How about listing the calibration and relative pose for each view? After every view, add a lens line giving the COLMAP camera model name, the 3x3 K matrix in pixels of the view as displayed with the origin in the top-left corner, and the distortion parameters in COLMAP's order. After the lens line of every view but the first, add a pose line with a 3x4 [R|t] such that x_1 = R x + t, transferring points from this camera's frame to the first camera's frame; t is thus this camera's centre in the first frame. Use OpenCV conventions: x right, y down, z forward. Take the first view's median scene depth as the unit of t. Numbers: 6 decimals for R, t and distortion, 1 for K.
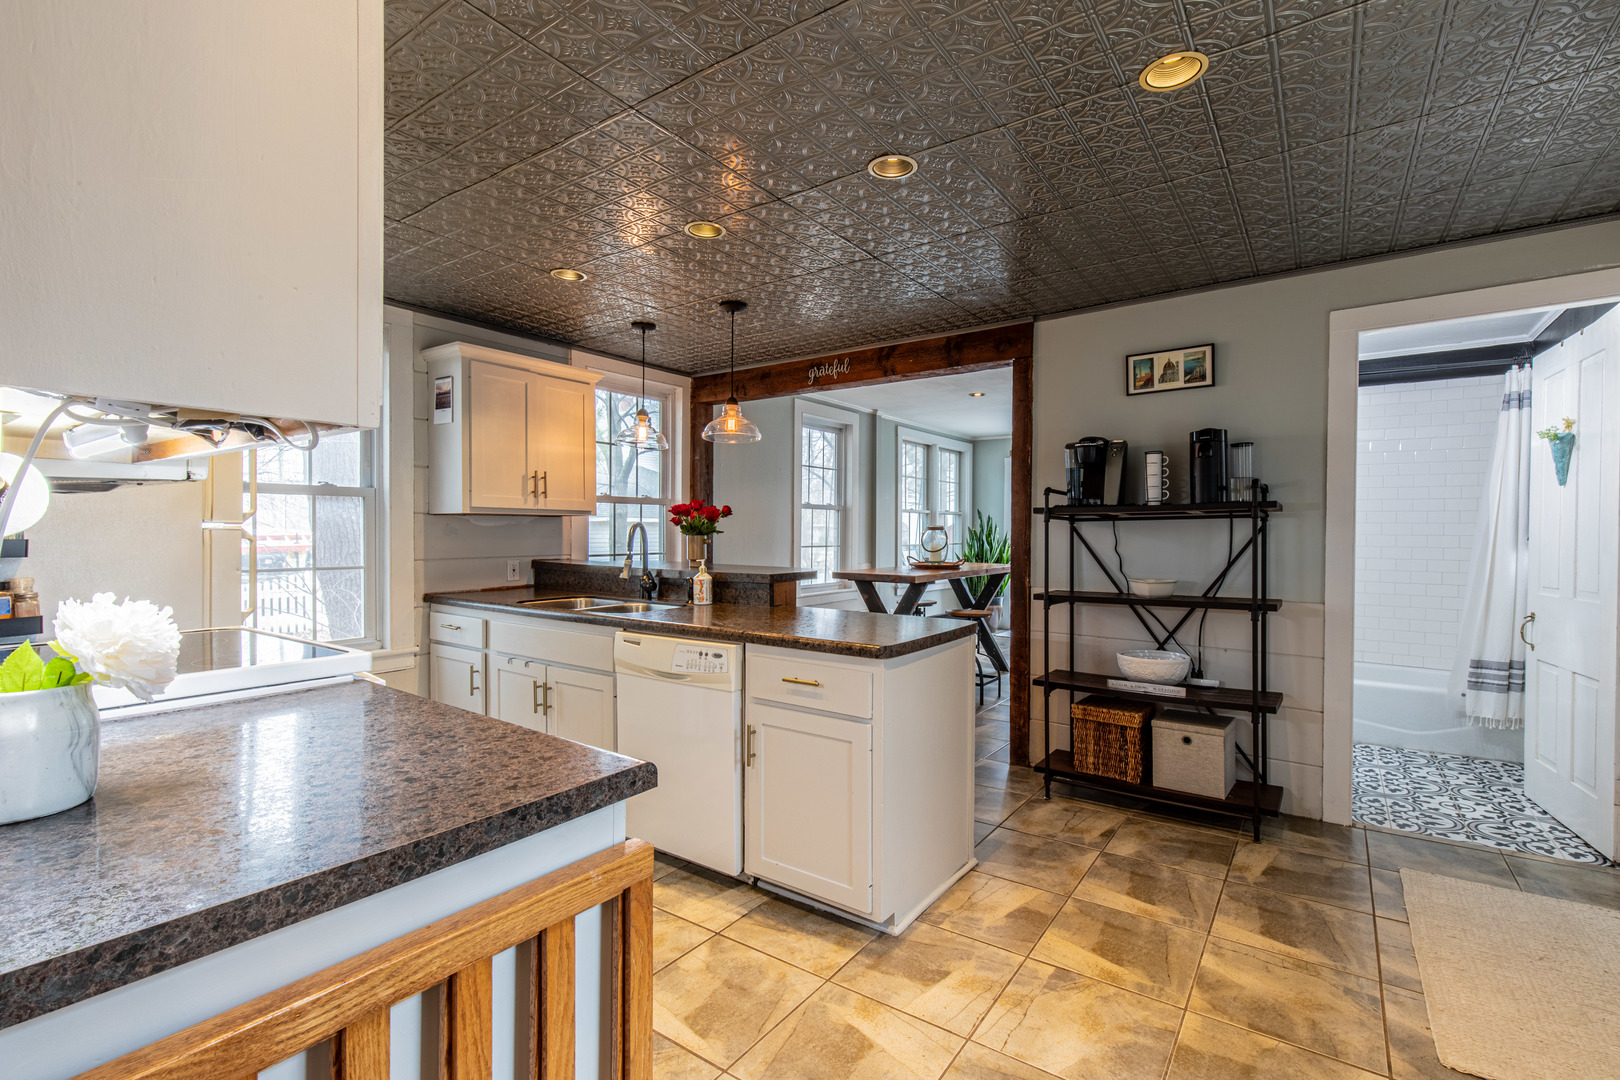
lens RADIAL K [[725.7, 0, 823.3], [0, 725.7, 539.4], [0, 0, 1]] dist [0.009363, -0.000692]
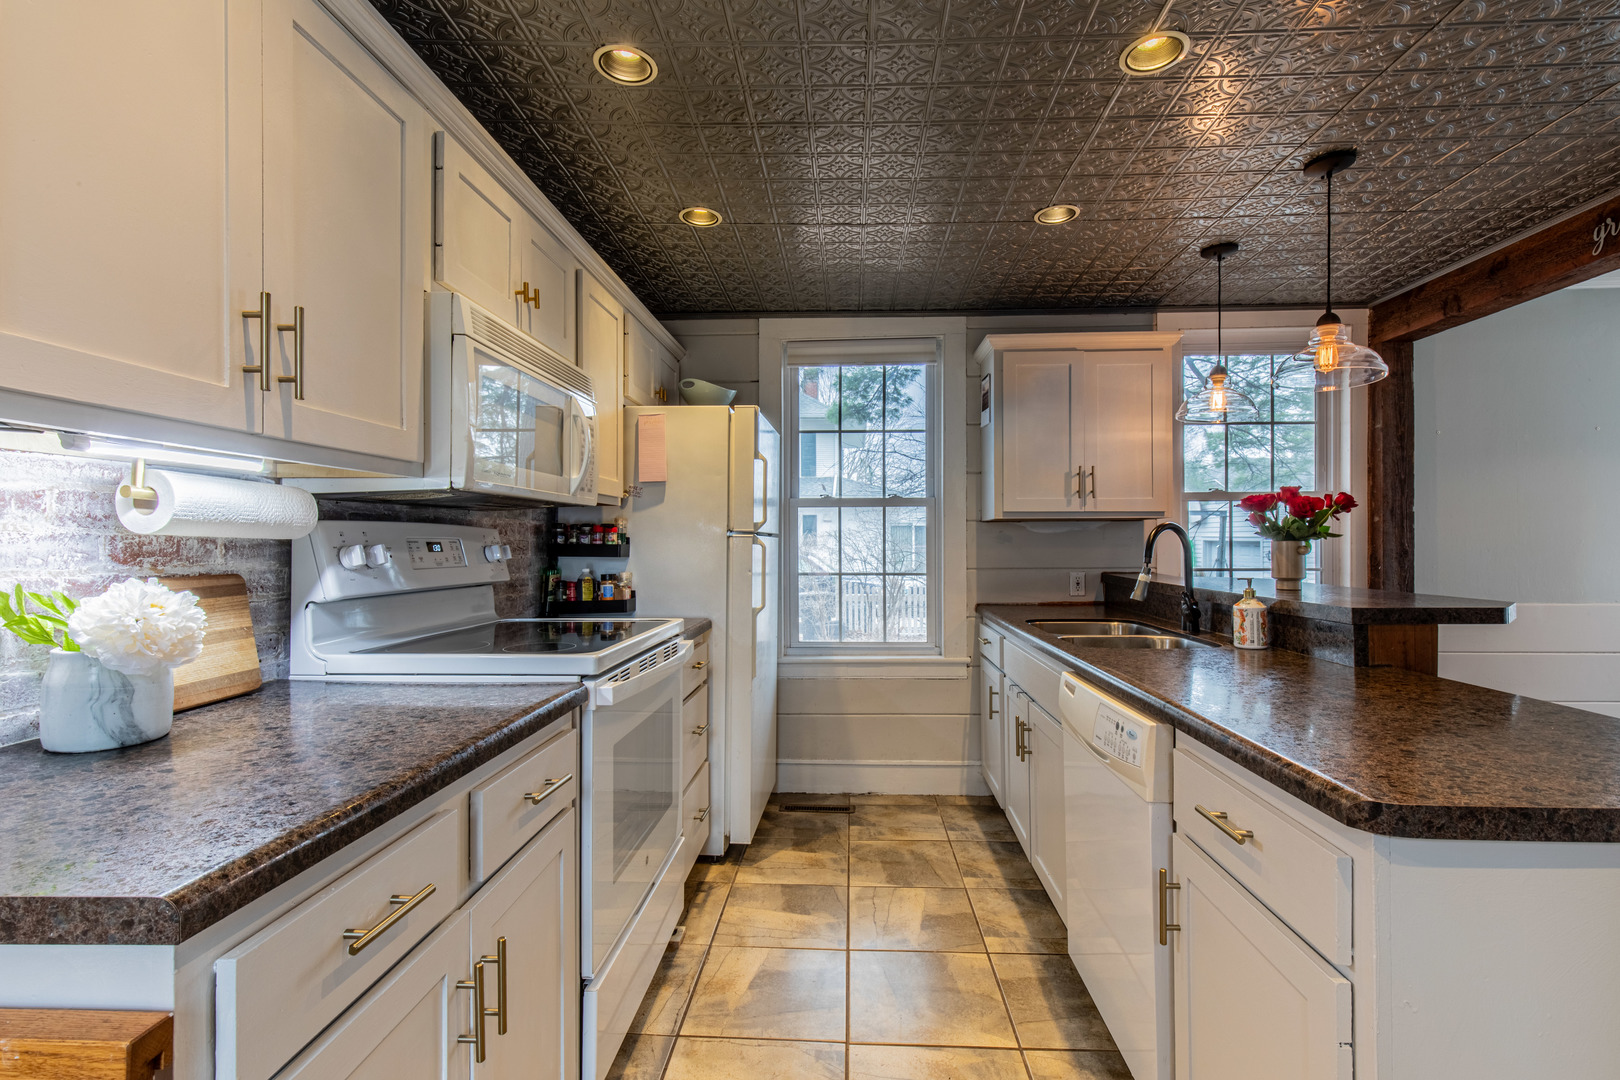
lens RADIAL K [[725.7, 0, 815.9], [0, 725.7, 541.4], [0, 0, 1]] dist [0.009363, -0.000692]
pose [[0.544226, -0.007776, -0.838902, 0.148528], [-0.005220, 0.999906, -0.012655, 0.005138], [0.838922, 0.011267, 0.544135, 0.298329]]
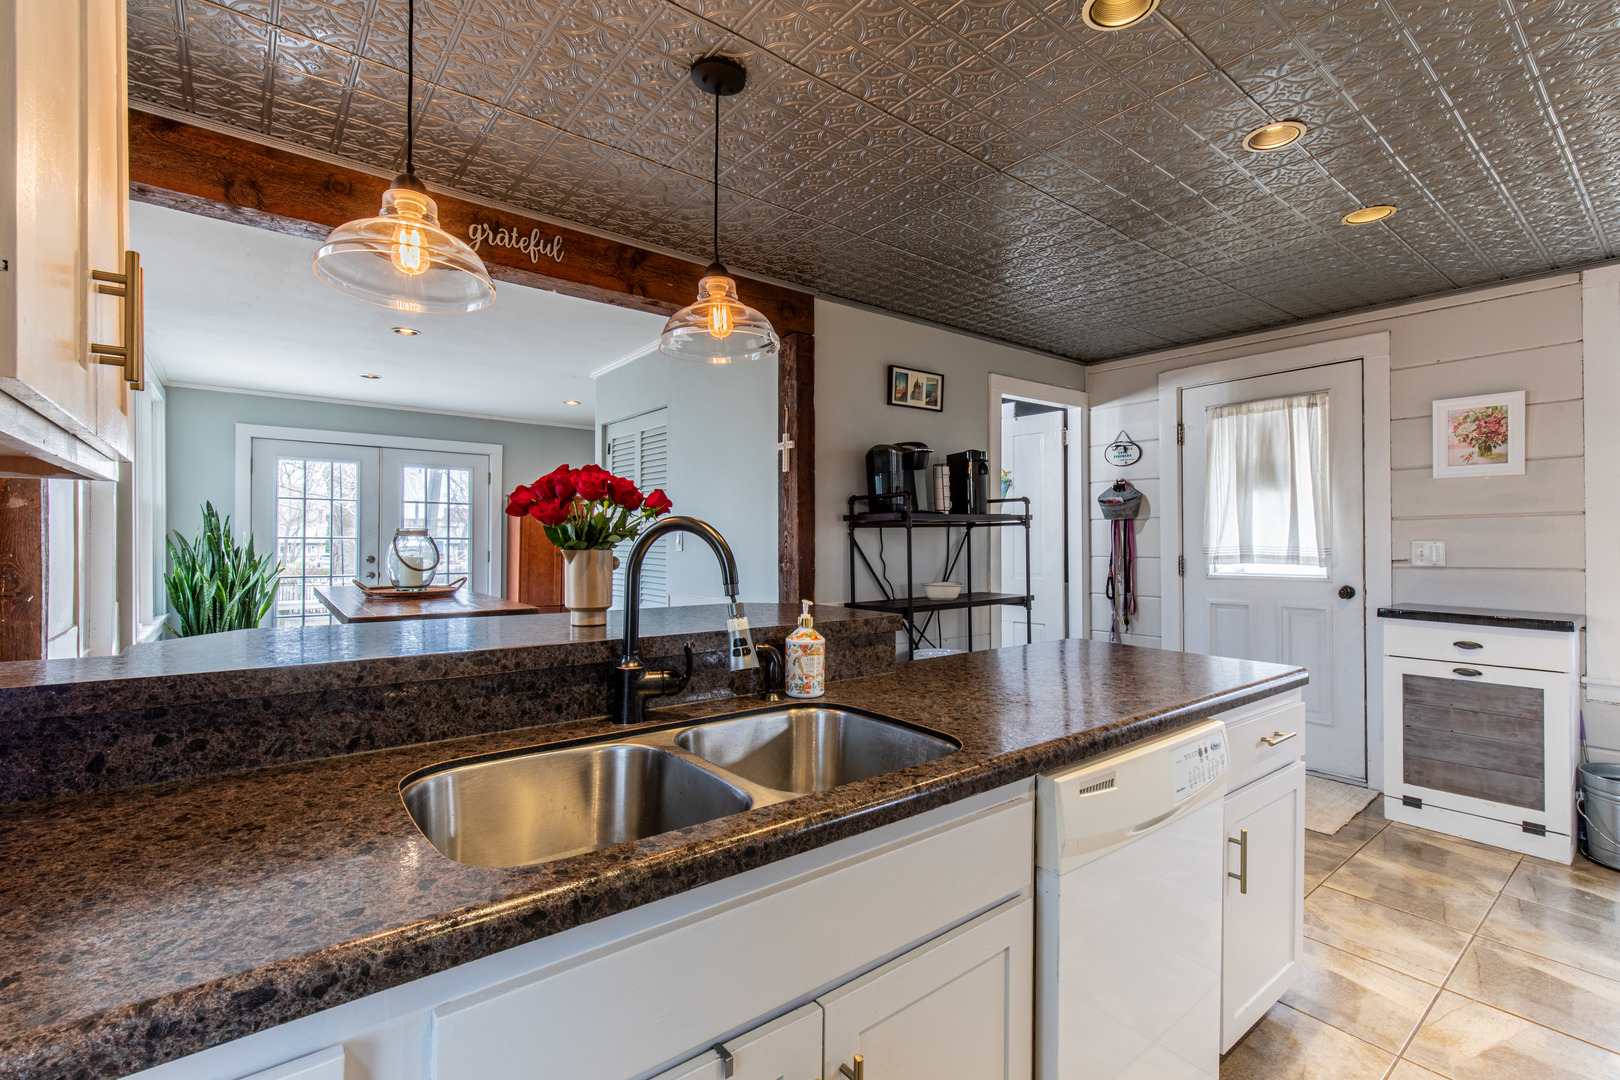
lens RADIAL K [[725.7, 0, 819.6], [0, 725.7, 539.8], [0, 0, 1]] dist [0.009363, -0.000692]
pose [[0.275698, -0.005451, 0.961229, -0.571928], [0.008201, 0.999961, 0.003318, -0.012119], [-0.961209, 0.006968, 0.275732, 0.794641]]
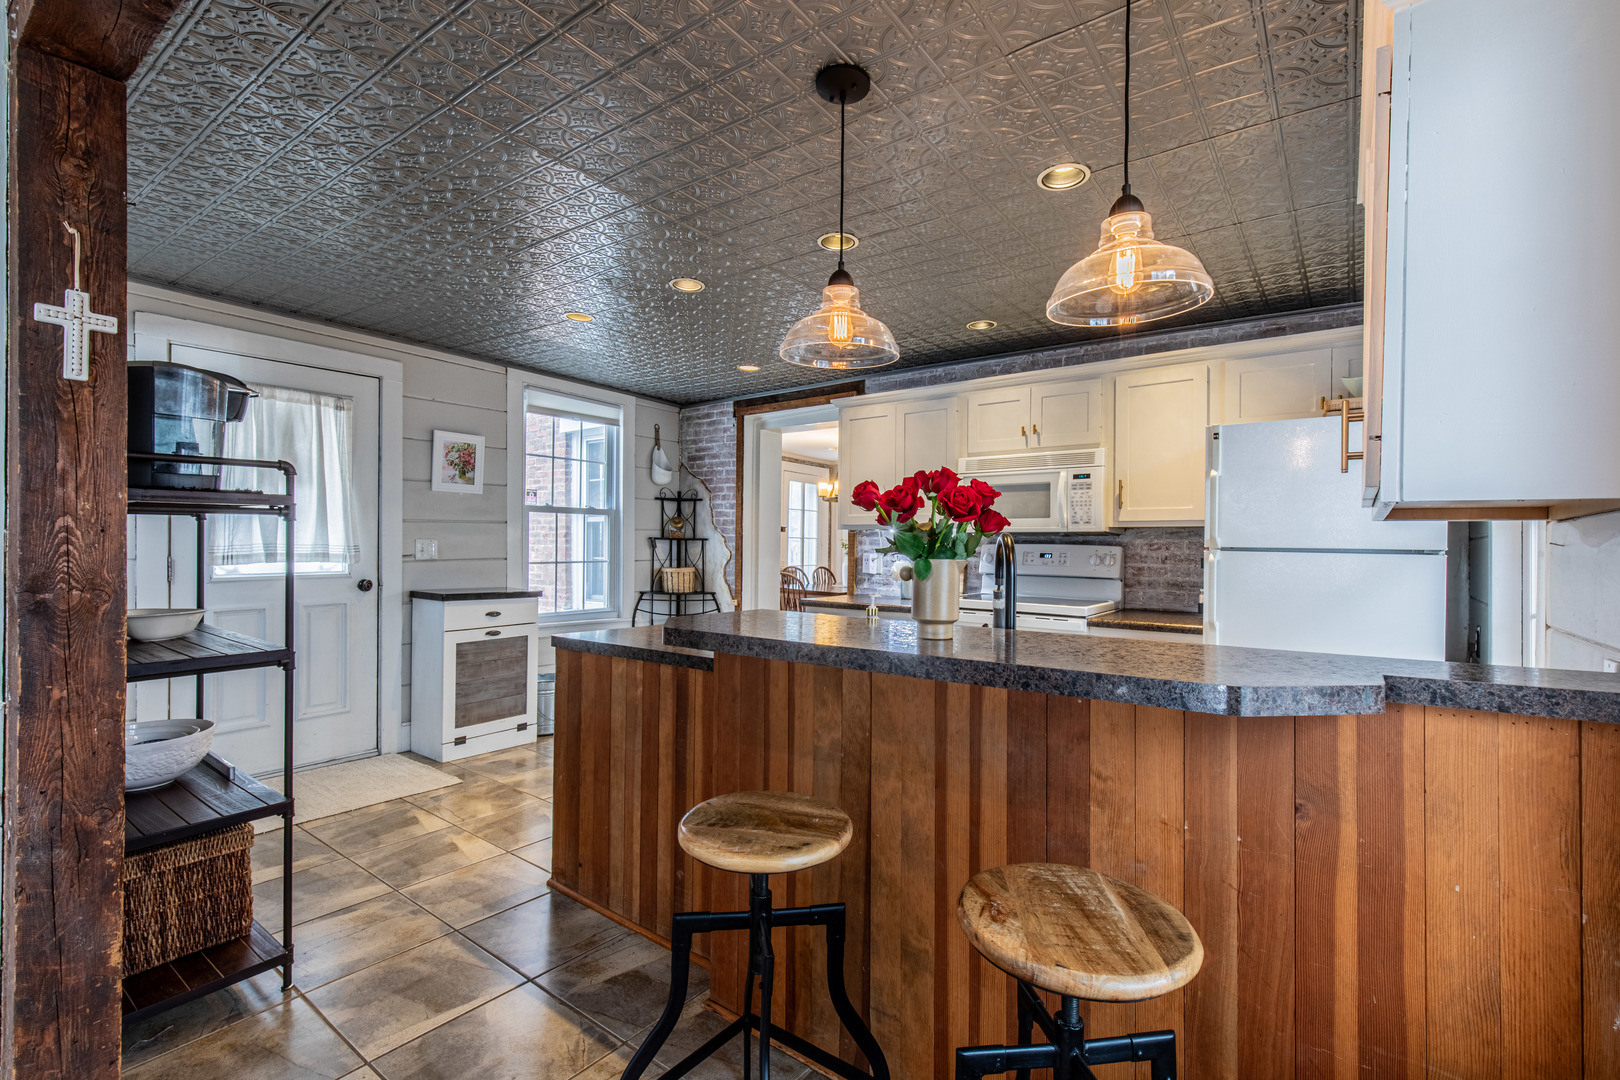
lens RADIAL K [[725.7, 0, 823.4], [0, 725.7, 540.7], [0, 0, 1]] dist [0.009363, -0.000692]
pose [[-0.999597, -0.018044, 0.021905, -0.125628], [-0.017926, 0.999824, 0.005559, -0.017163], [-0.022001, 0.005164, -0.999745, 1.467828]]
